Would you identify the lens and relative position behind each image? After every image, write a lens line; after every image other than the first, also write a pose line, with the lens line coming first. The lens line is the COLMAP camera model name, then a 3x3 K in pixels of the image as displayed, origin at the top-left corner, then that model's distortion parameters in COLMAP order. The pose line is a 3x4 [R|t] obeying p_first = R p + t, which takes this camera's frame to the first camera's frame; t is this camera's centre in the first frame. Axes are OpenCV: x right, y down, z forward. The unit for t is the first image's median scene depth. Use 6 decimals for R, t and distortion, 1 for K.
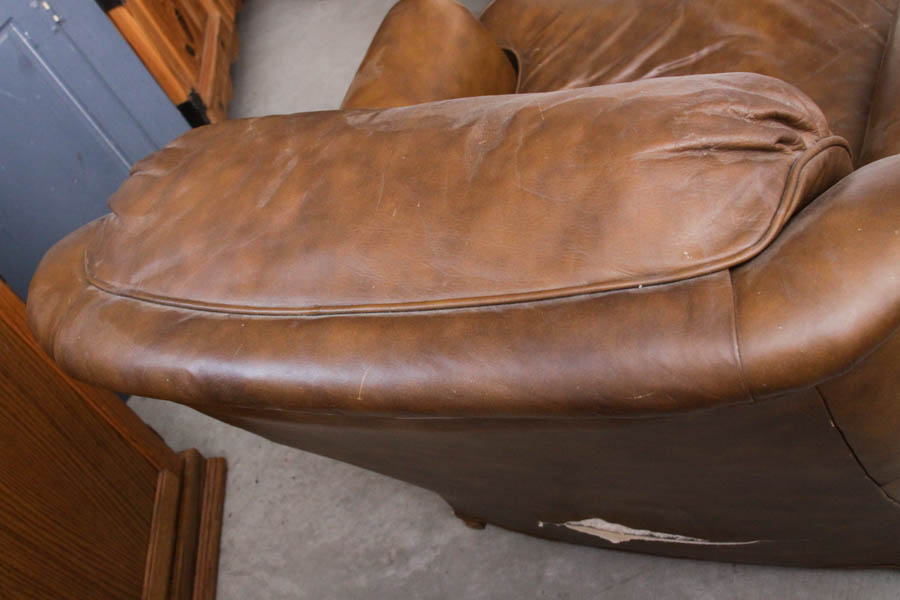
lens RADIAL K [[1139.2, 0, 450.0], [0, 1139.2, 300.0], [0, 0, 1]] dist [-0.125764, 0.012582]
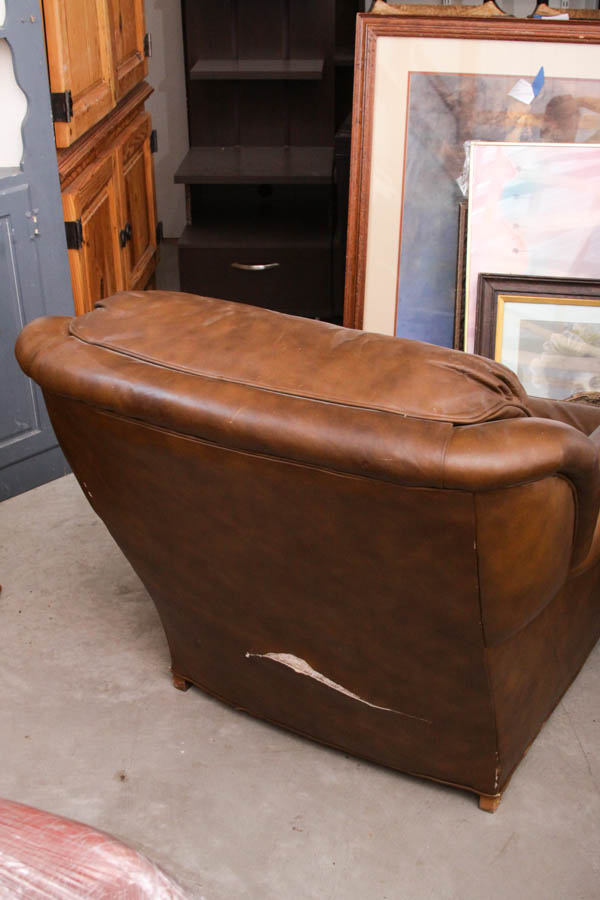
lens RADIAL K [[1139.2, 0, 300.0], [0, 1139.2, 450.0], [0, 0, 1]] dist [-0.125764, 0.012582]
pose [[0.911438, 0.409023, 0.044517, -0.035762], [-0.380817, 0.879612, -0.285062, 0.474718], [-0.155755, 0.242863, 0.957475, -0.548529]]
